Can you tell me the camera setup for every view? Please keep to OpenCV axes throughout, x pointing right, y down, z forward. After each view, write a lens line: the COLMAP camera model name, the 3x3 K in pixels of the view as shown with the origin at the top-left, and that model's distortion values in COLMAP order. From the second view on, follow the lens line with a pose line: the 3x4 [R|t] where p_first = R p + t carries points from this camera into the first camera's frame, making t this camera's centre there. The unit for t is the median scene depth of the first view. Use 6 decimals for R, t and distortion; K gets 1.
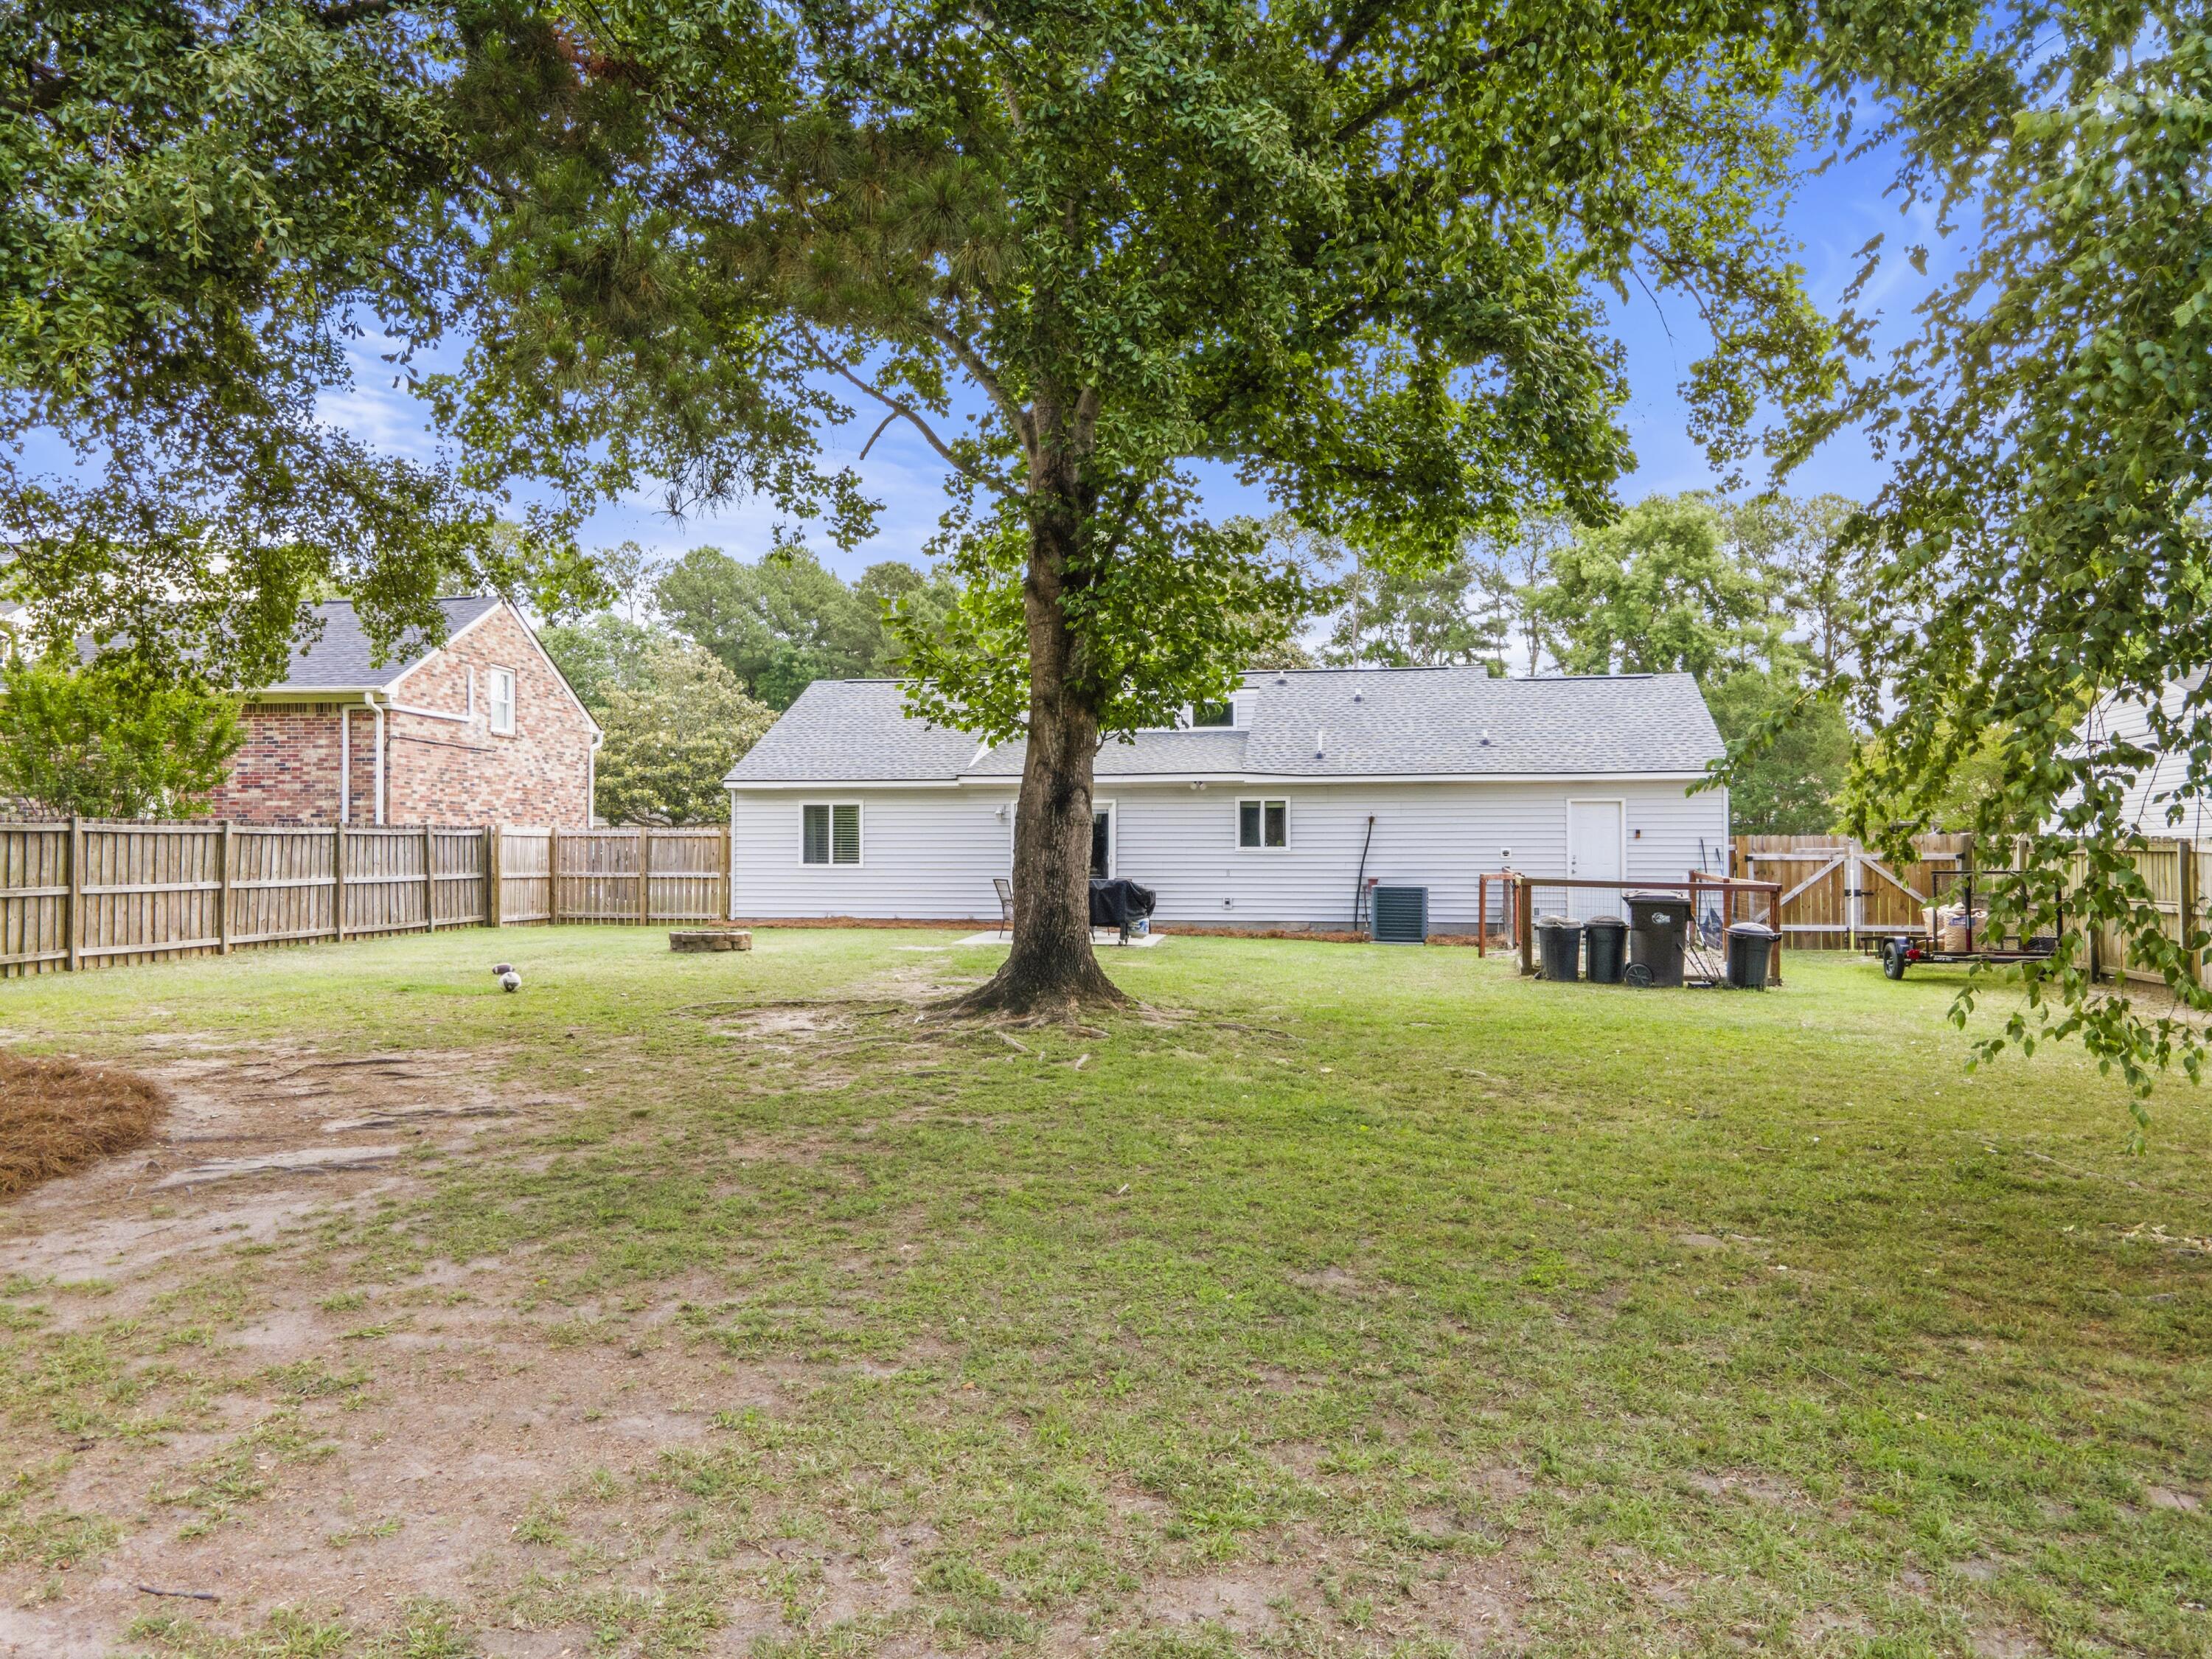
lens RADIAL K [[1552.5, 0, 1107.5], [0, 1552.5, 830.9], [0, 0, 1]] dist [0.035865, 0.015545]
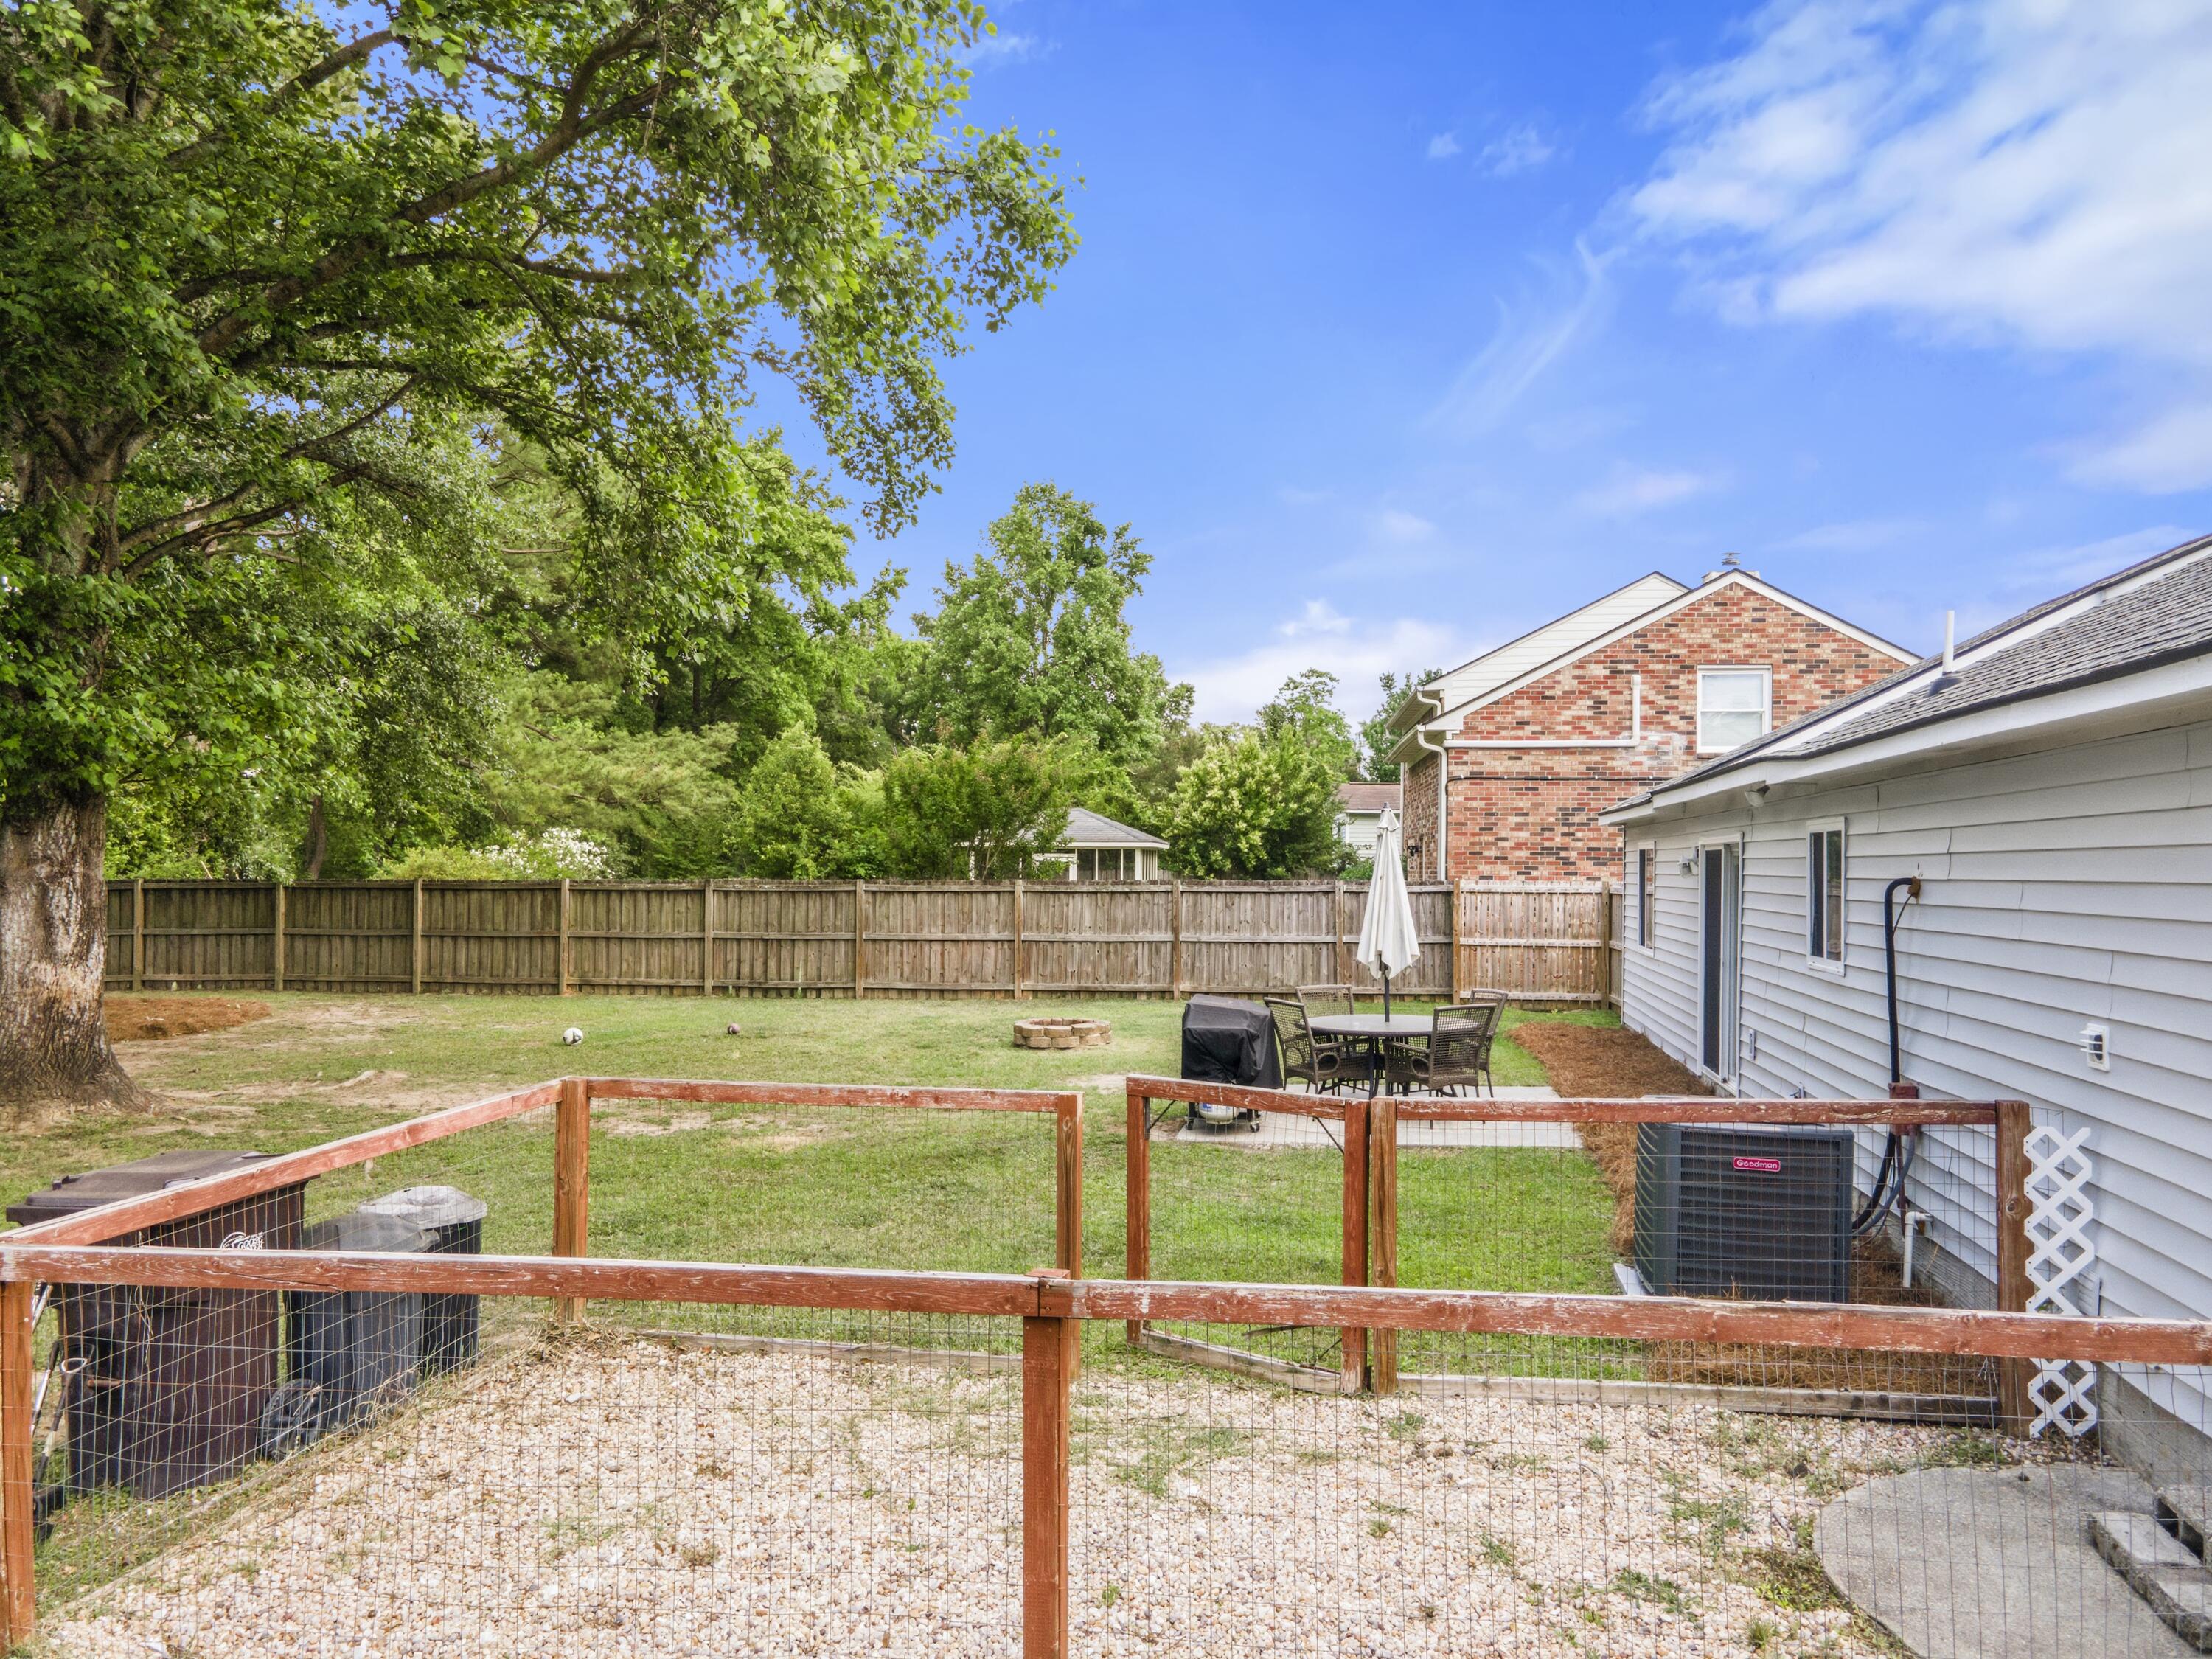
lens RADIAL K [[1552.5, 0, 1109.2], [0, 1552.5, 835.9], [0, 0, 1]] dist [0.035865, 0.015545]
pose [[-0.006264, -0.038528, -0.999238, 0.478035], [0.009733, 0.999208, -0.038588, 0.004927], [0.999933, -0.009967, -0.005884, 0.913261]]
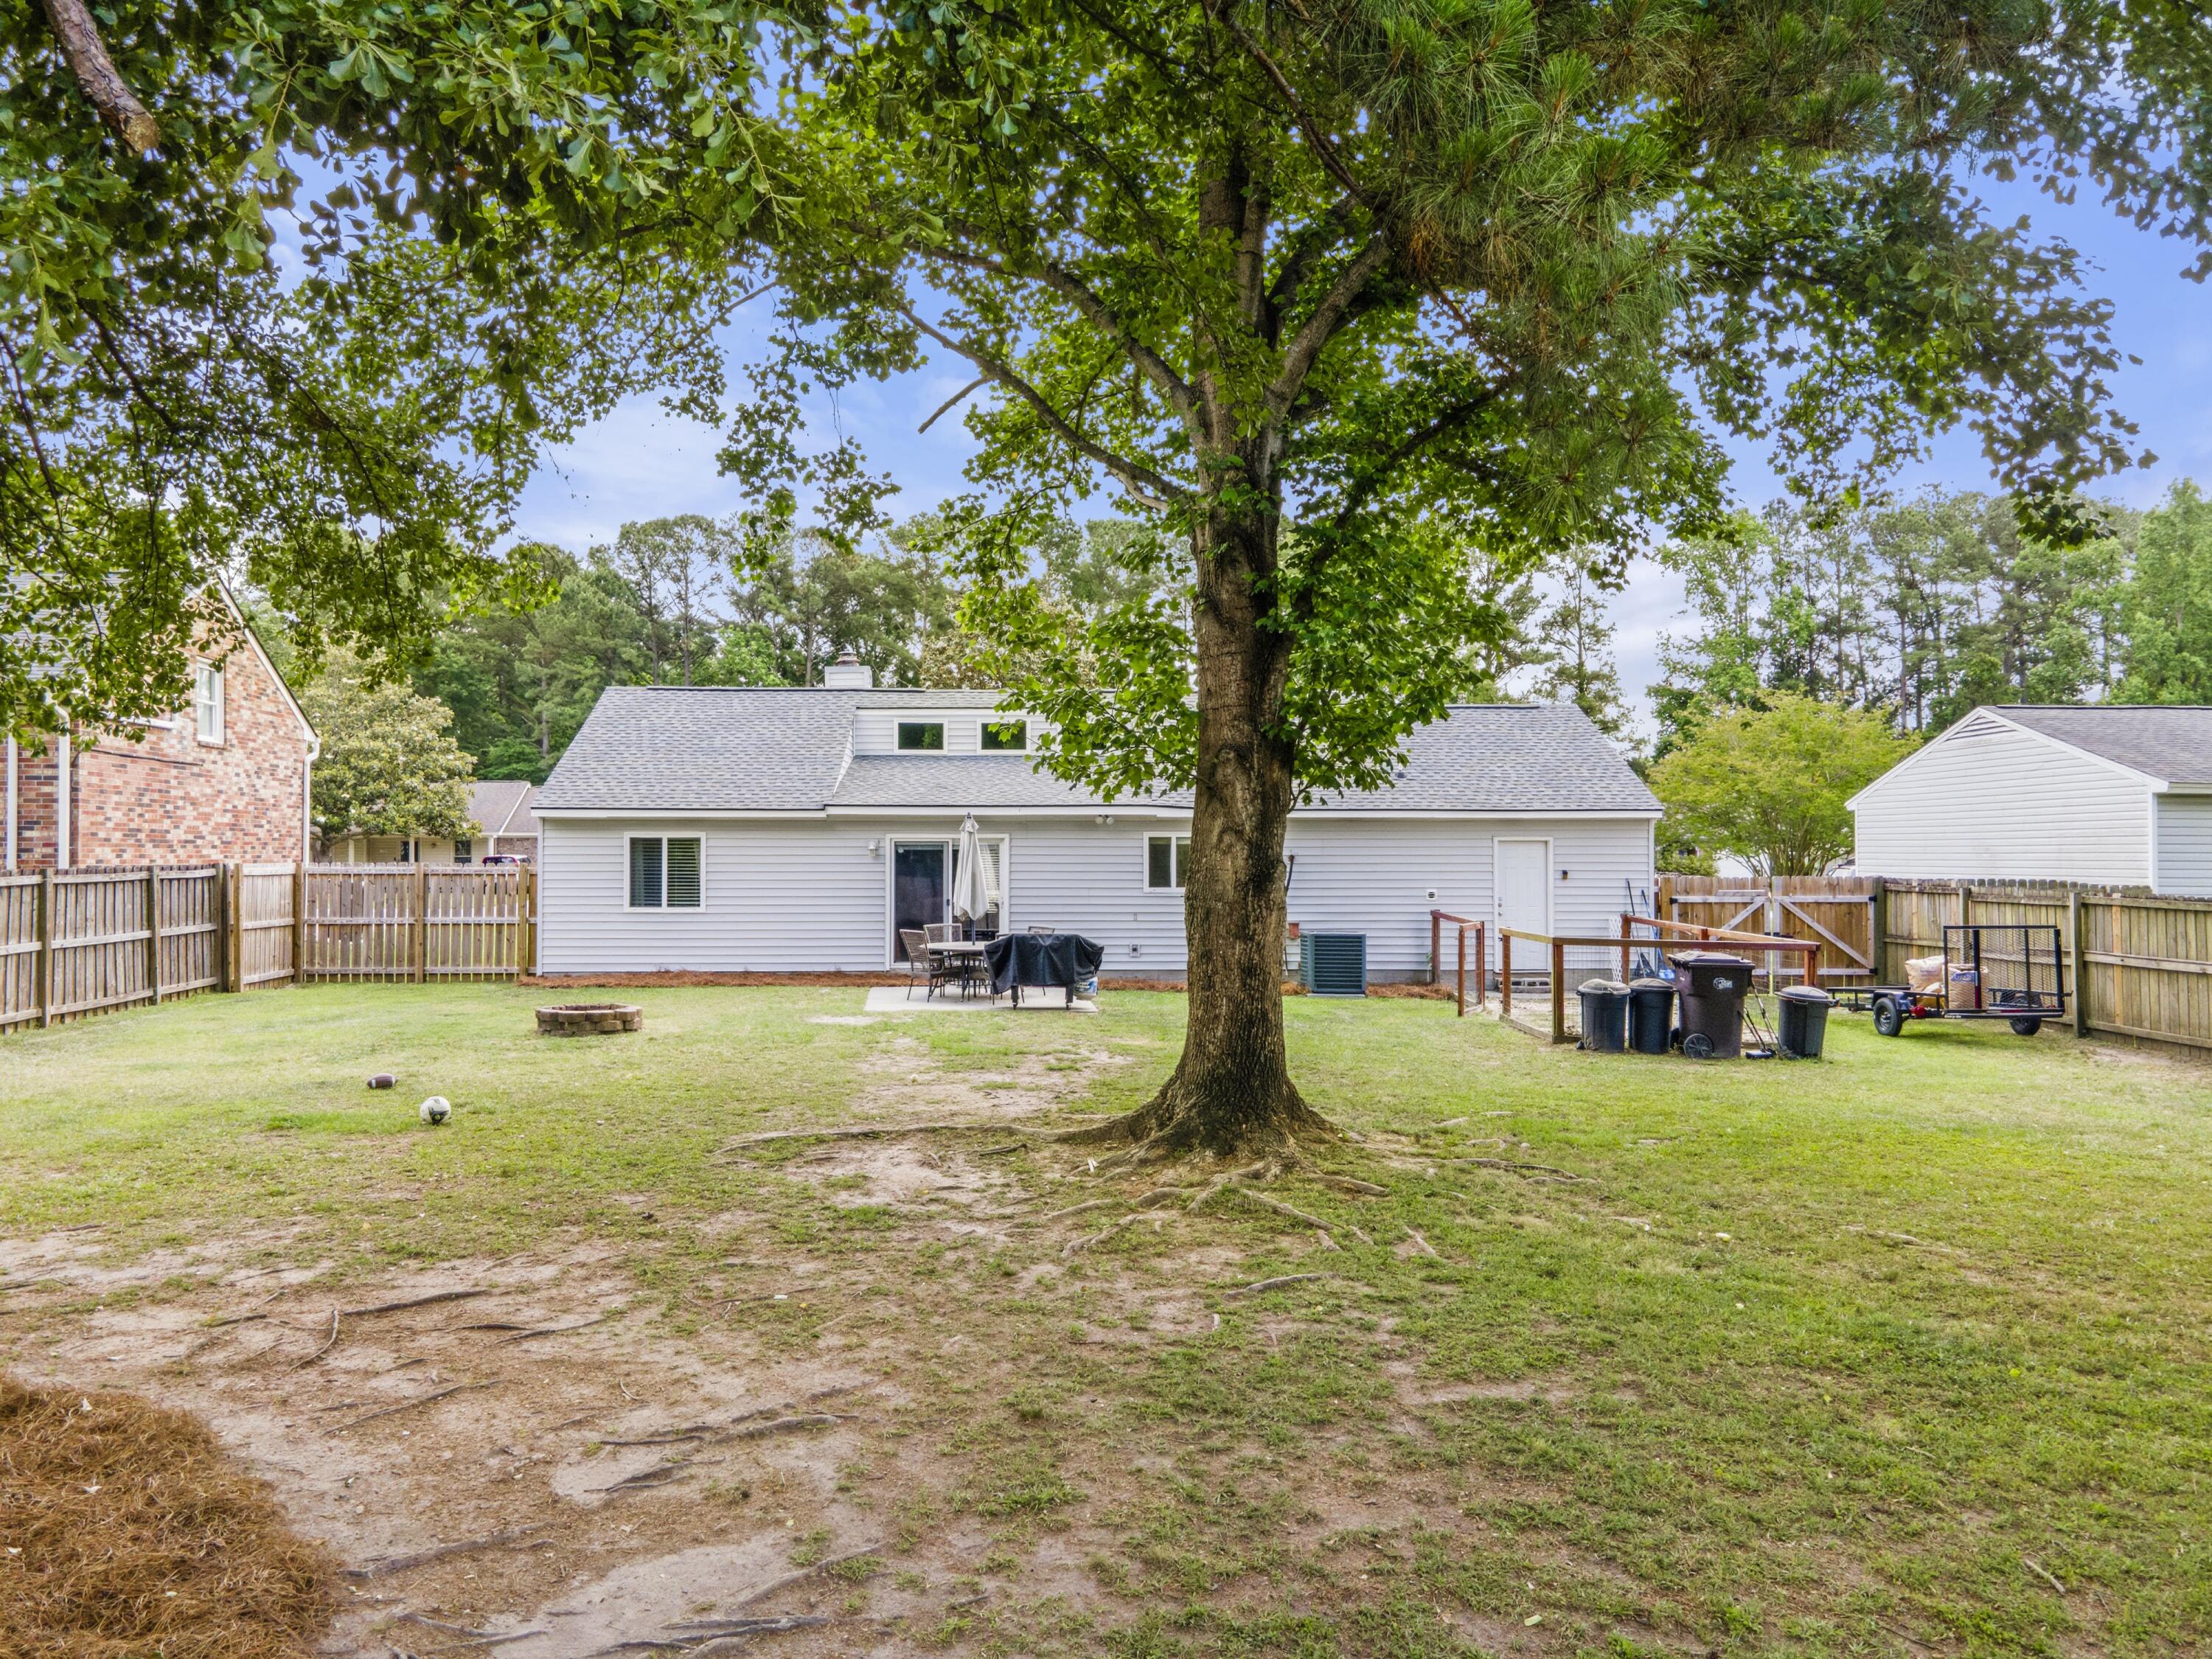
lens RADIAL K [[1552.5, 0, 1103.3], [0, 1552.5, 828.5], [0, 0, 1]] dist [0.035865, 0.015545]
pose [[0.973830, 0.004719, 0.227229, -0.158915], [-0.004269, 0.999988, -0.002471, -0.023719], [-0.227238, 0.001436, 0.973838, 0.135000]]
